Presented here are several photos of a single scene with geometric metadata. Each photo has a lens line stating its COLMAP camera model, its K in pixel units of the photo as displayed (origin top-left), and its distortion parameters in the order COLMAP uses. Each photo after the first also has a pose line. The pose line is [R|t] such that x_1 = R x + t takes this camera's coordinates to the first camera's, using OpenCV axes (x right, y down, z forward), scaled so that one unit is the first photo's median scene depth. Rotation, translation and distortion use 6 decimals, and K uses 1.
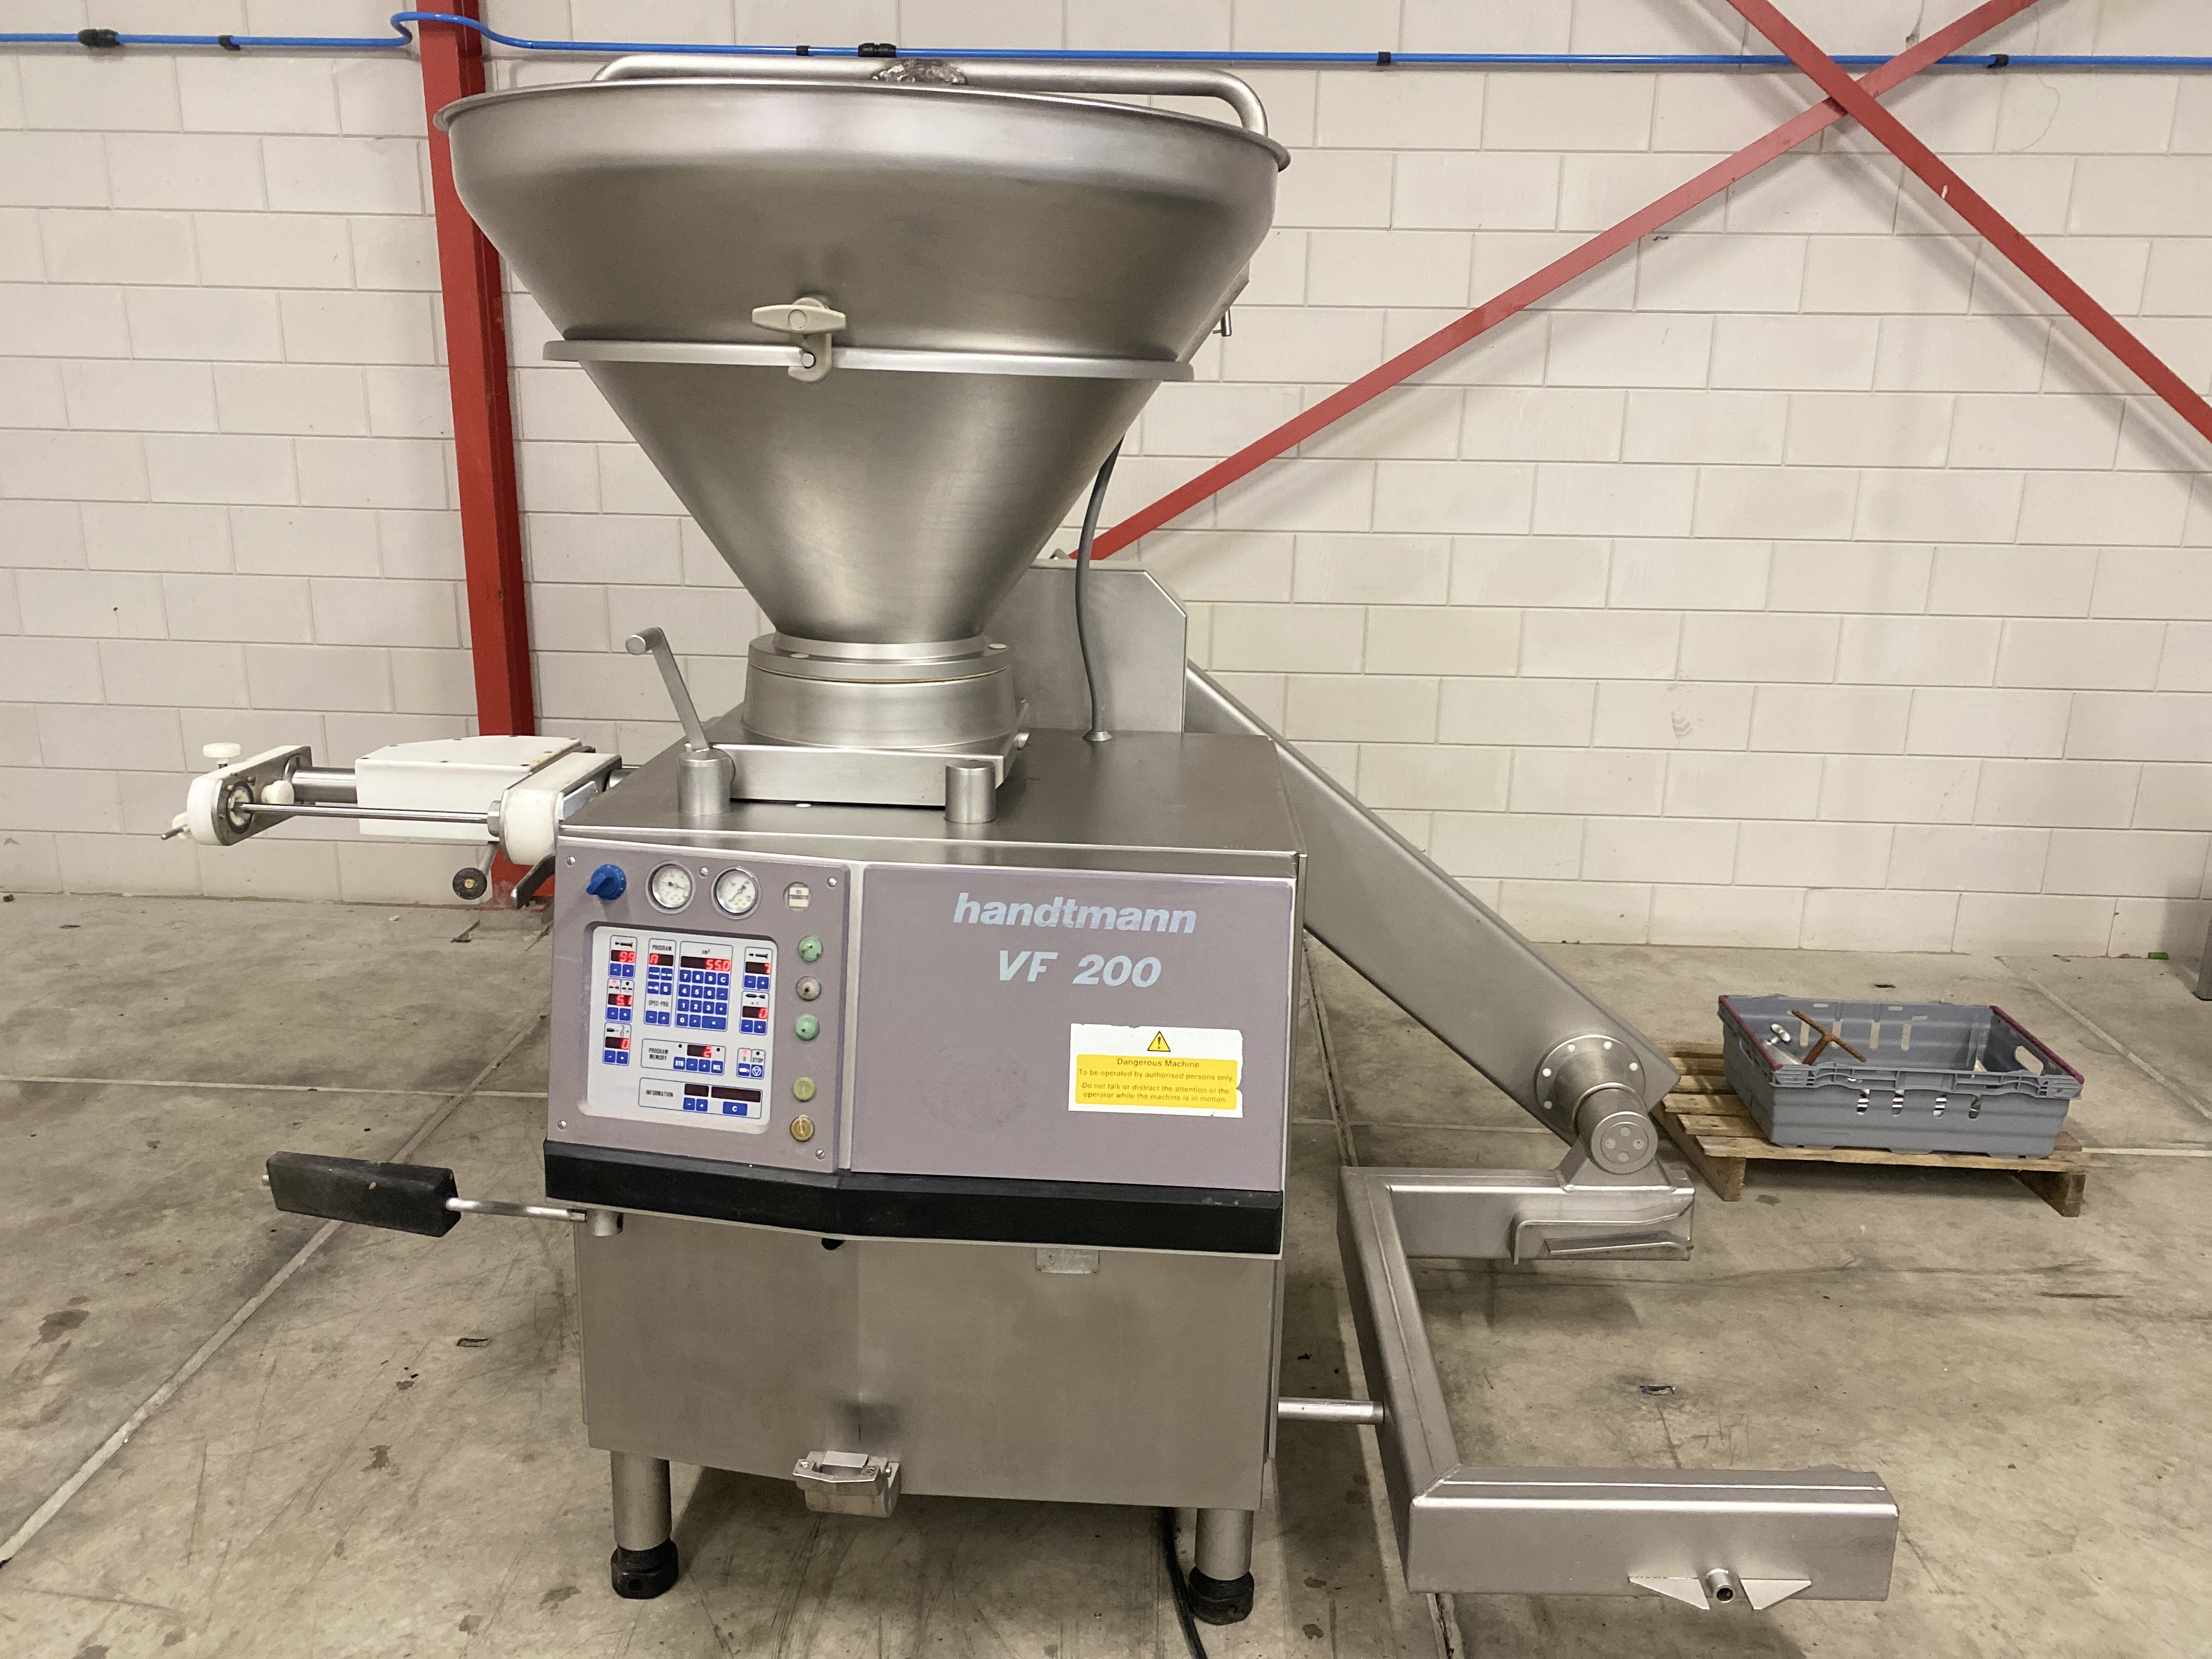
lens RADIAL K [[1706.2, 0, 1115.3], [0, 1706.2, 833.8], [0, 0, 1]] dist [0.024874, -0.019368]
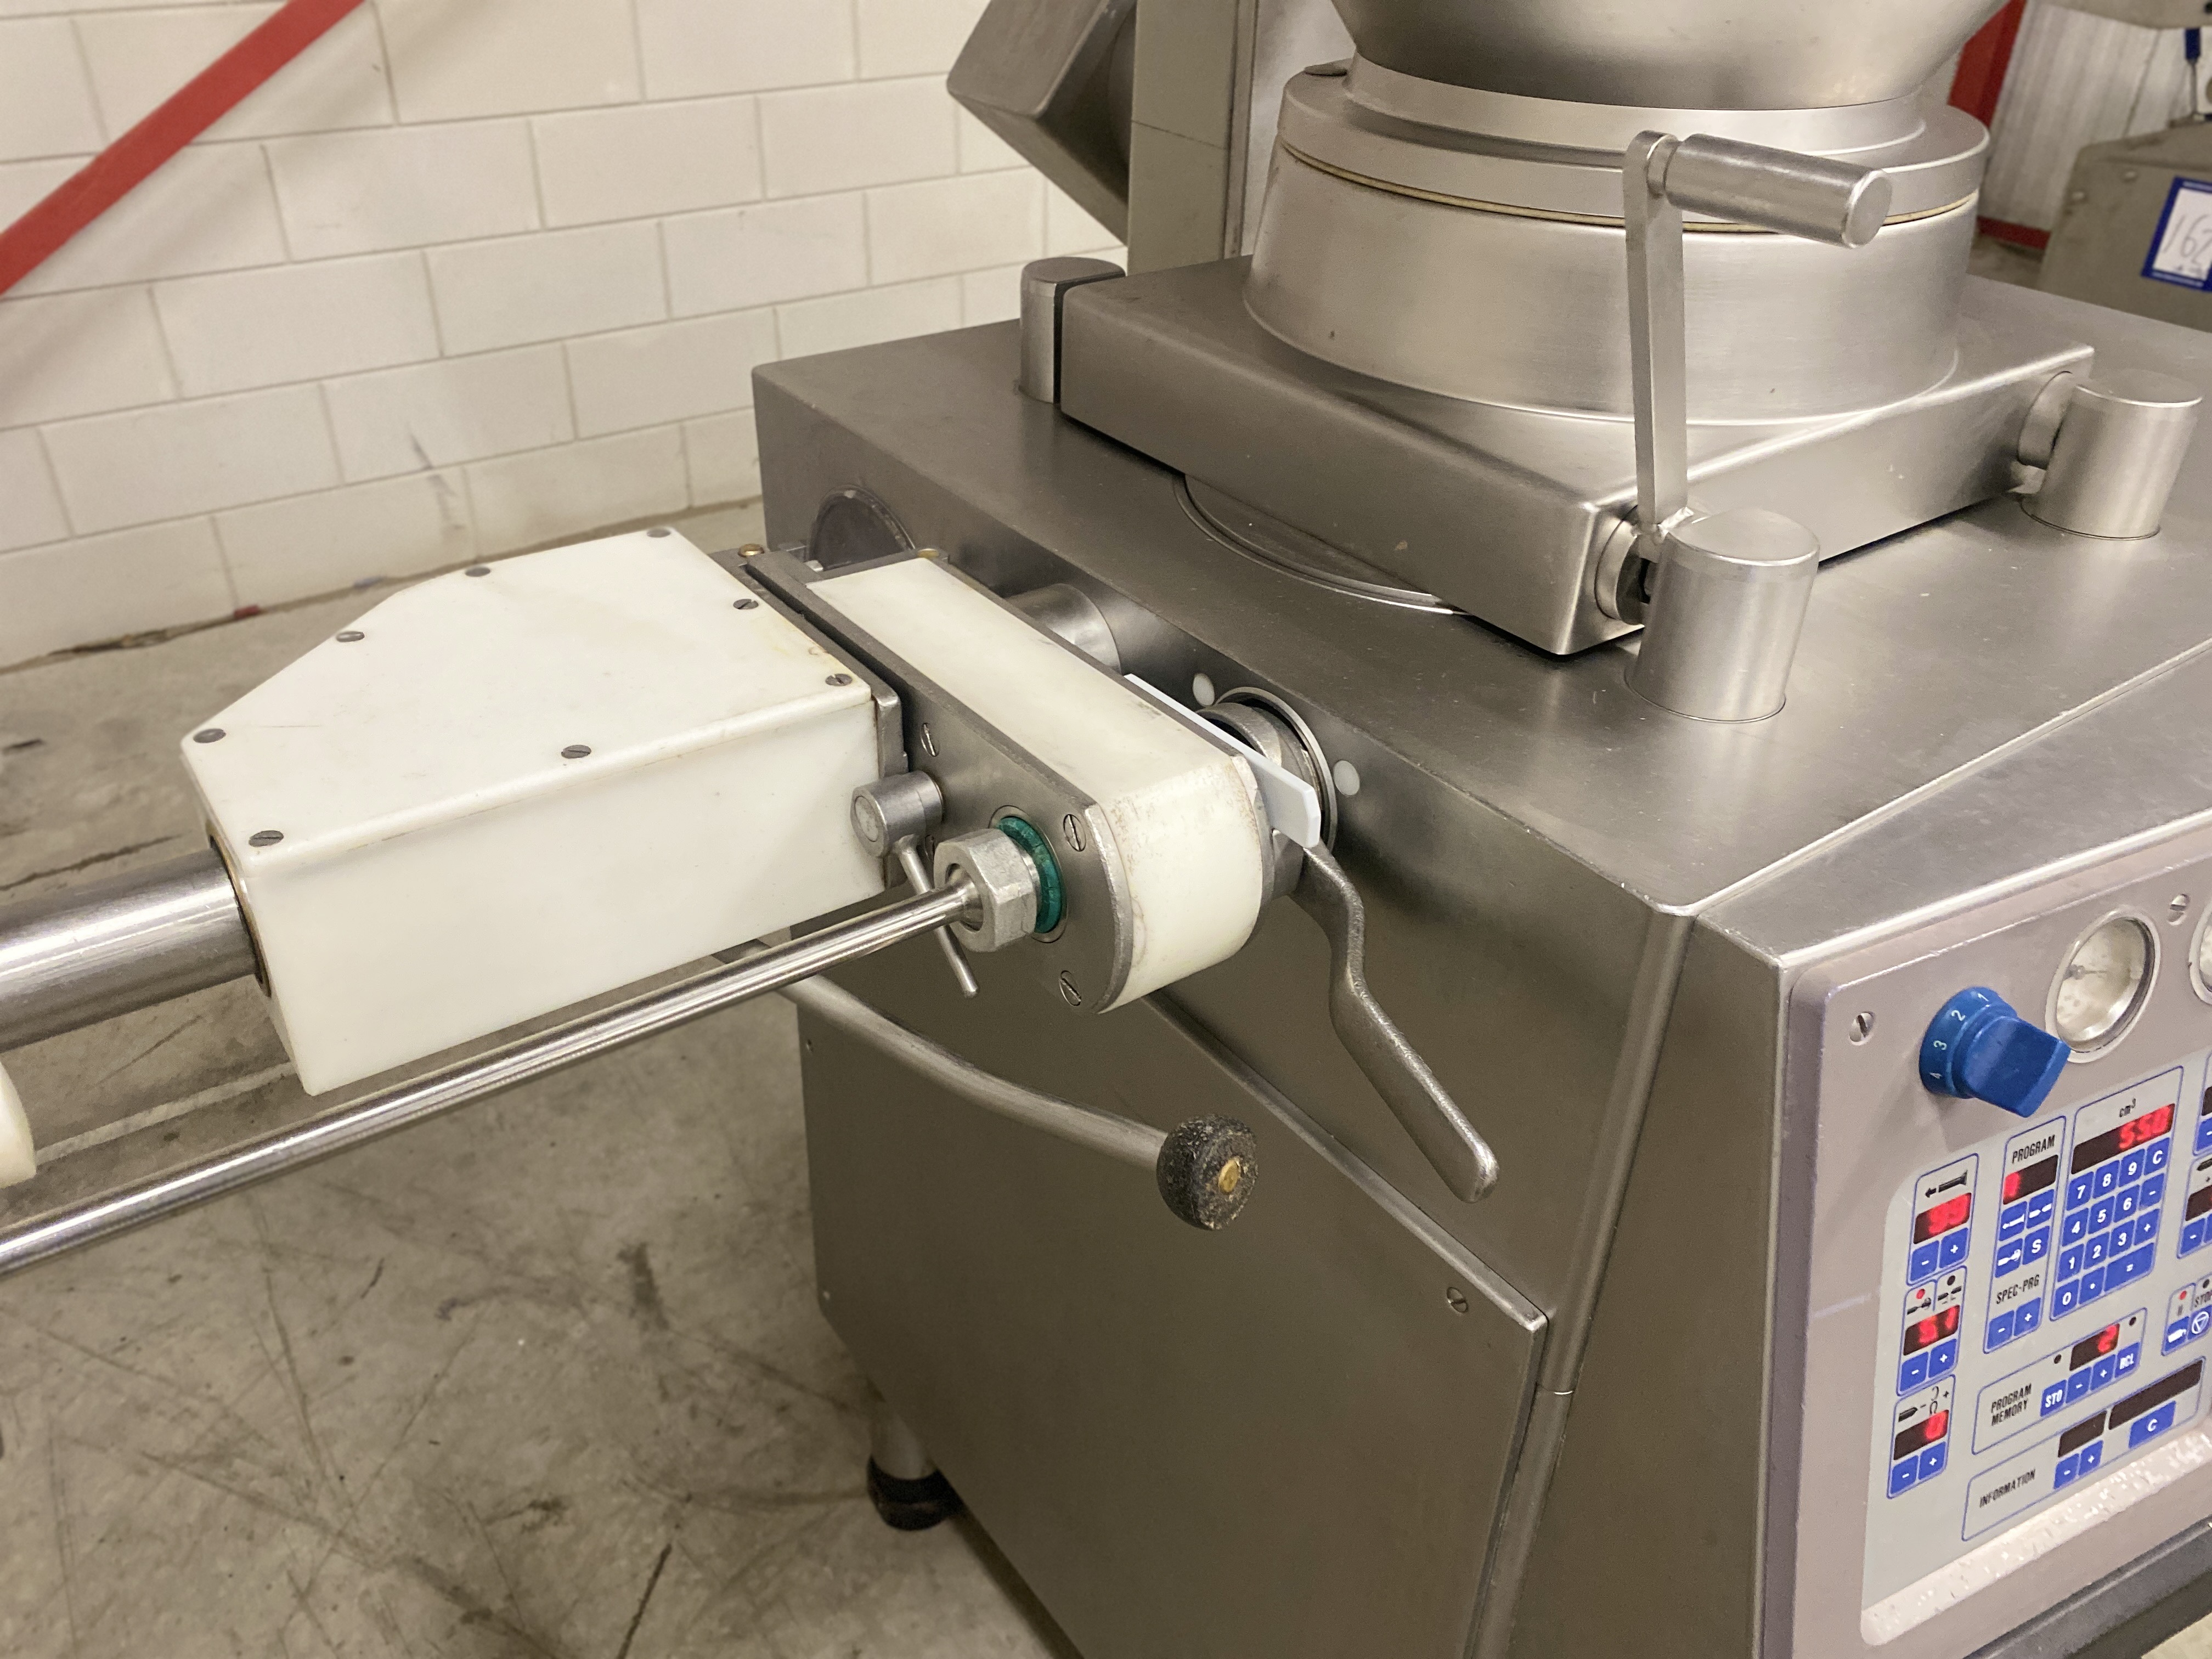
lens RADIAL K [[1706.2, 0, 1108.3], [0, 1706.2, 819.5], [0, 0, 1]] dist [0.024874, -0.019368]
pose [[0.782466, -0.340432, 0.521396, -0.523383], [0.154689, 0.917344, 0.366812, -0.134626], [-0.603174, -0.206364, 0.770451, 0.806057]]
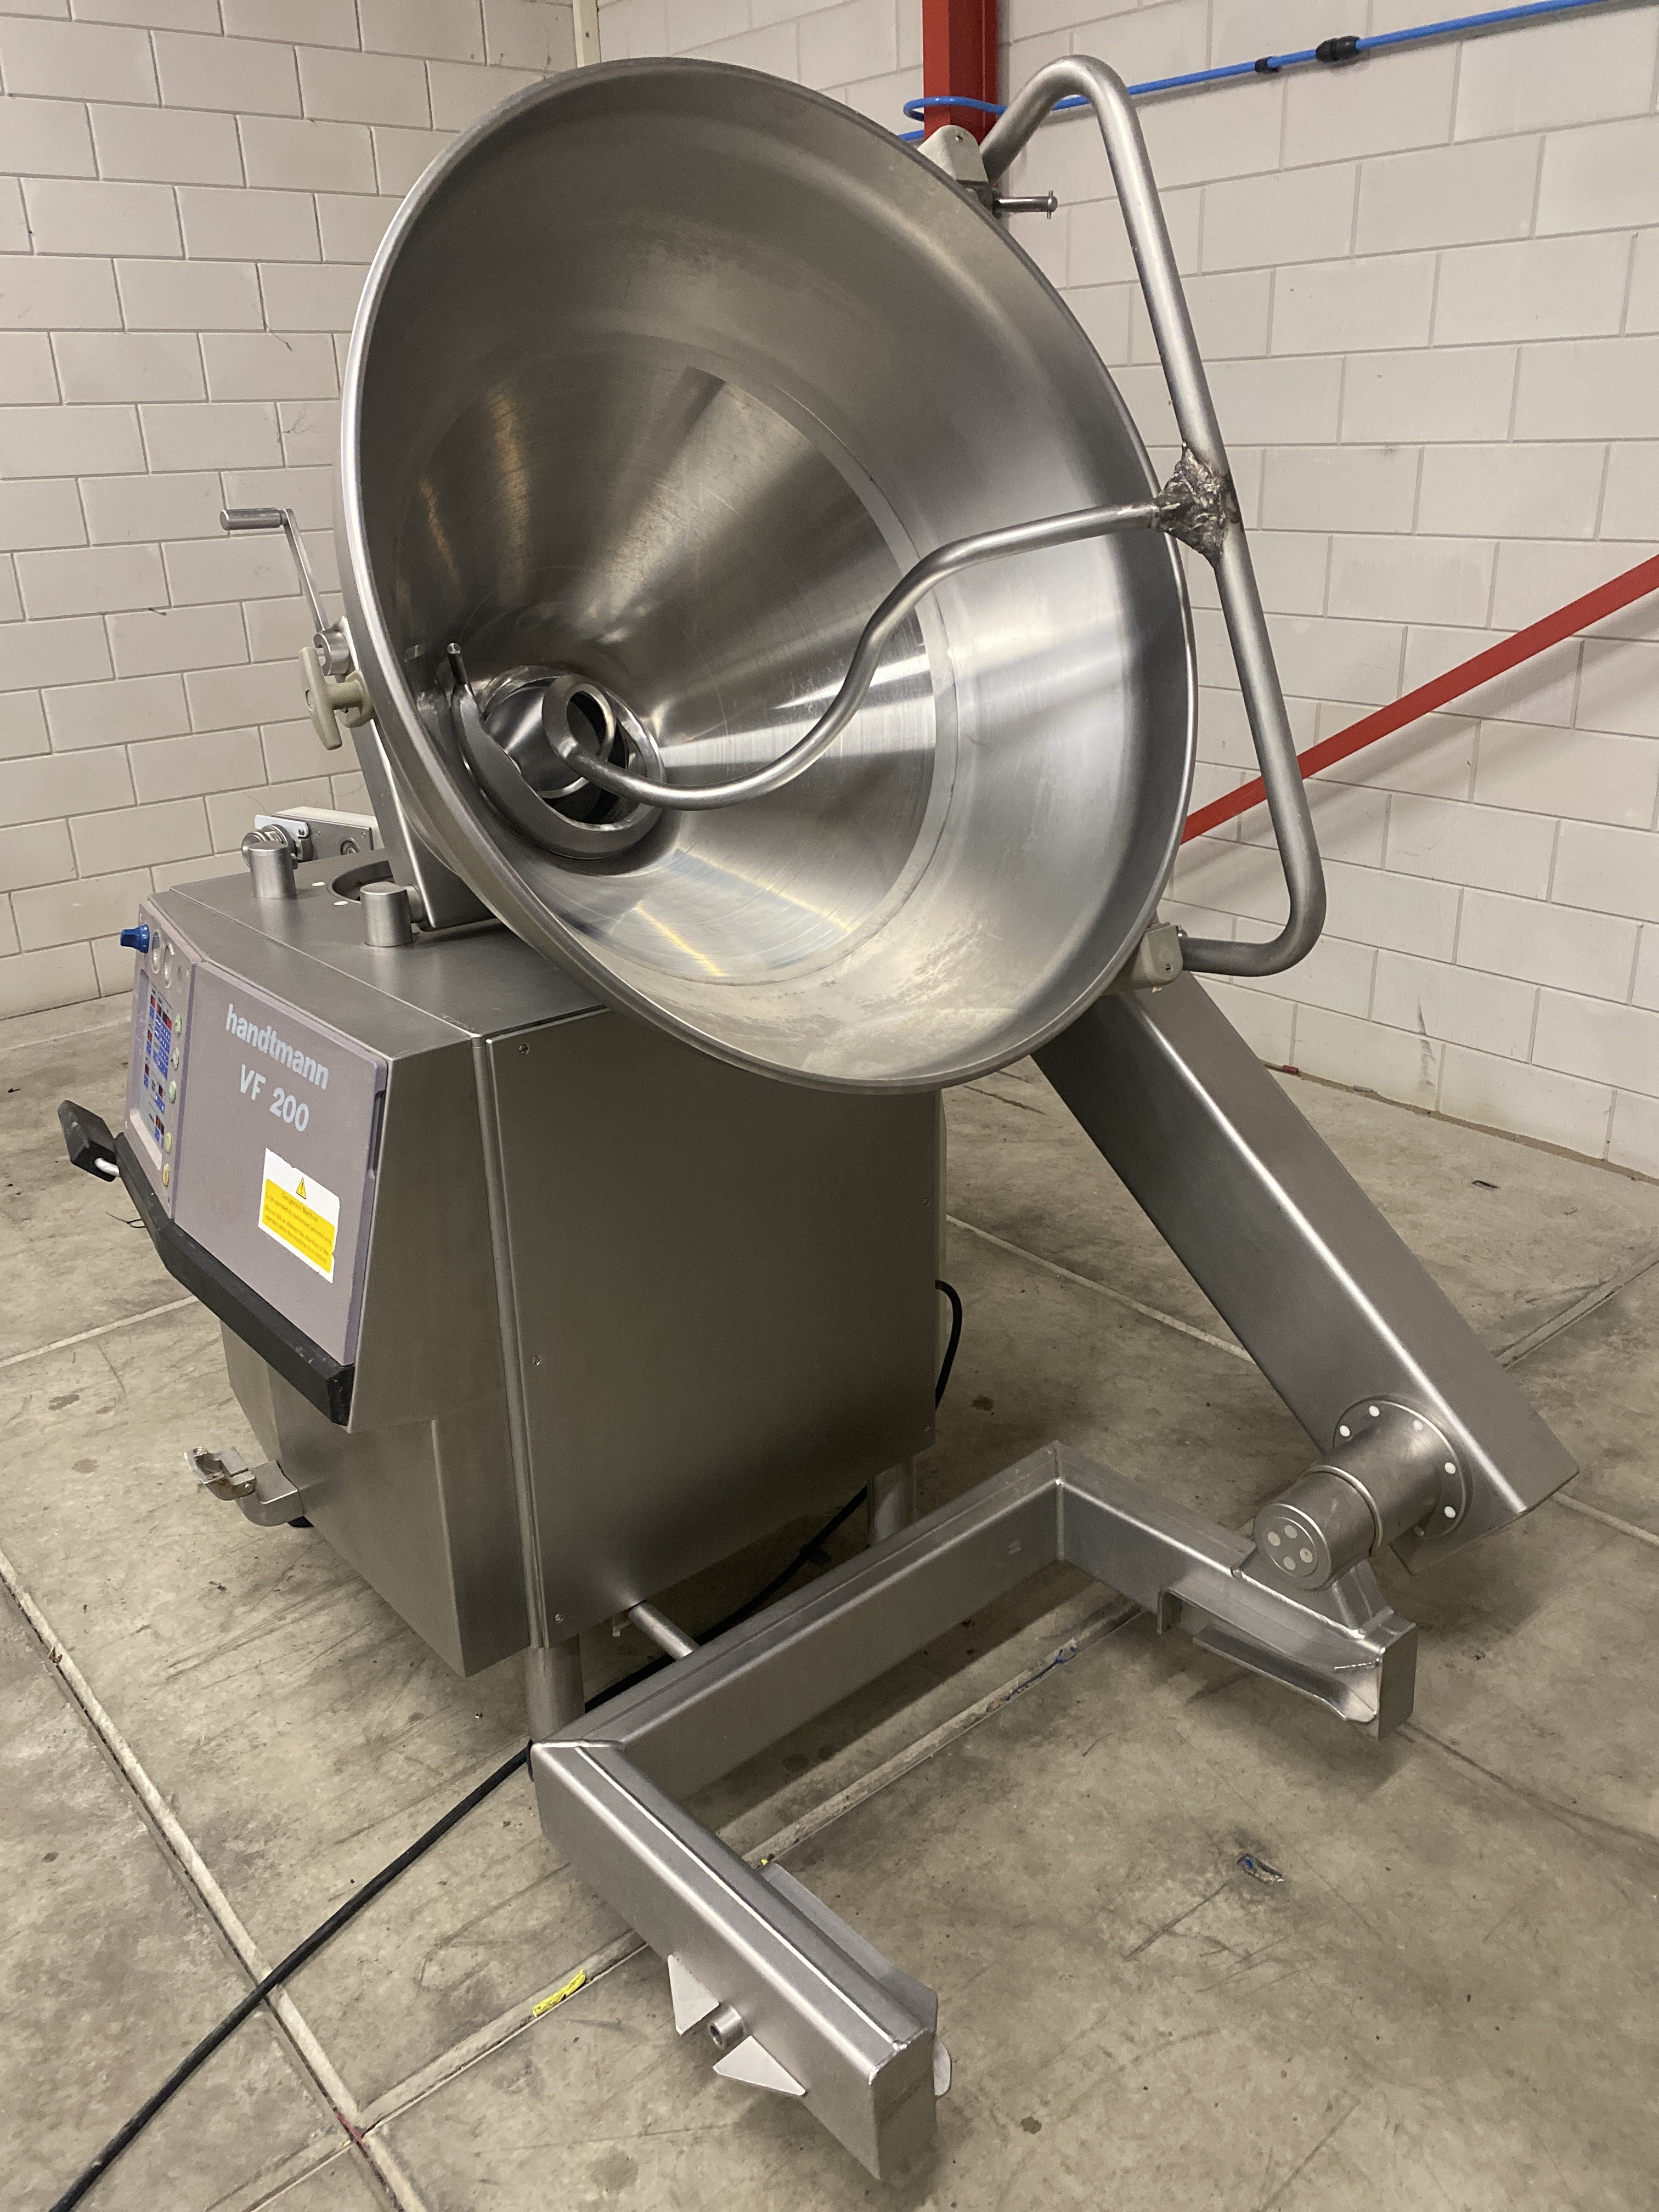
lens RADIAL K [[1706.2, 0, 829.4], [0, 1706.2, 1096.1], [0, 0, 1]] dist [0.024874, -0.019368]
pose [[0.675395, 0.235055, -0.698993, 0.846184], [-0.151907, 0.971860, 0.180034, -0.145769], [0.721641, -0.015412, 0.692096, 0.471813]]
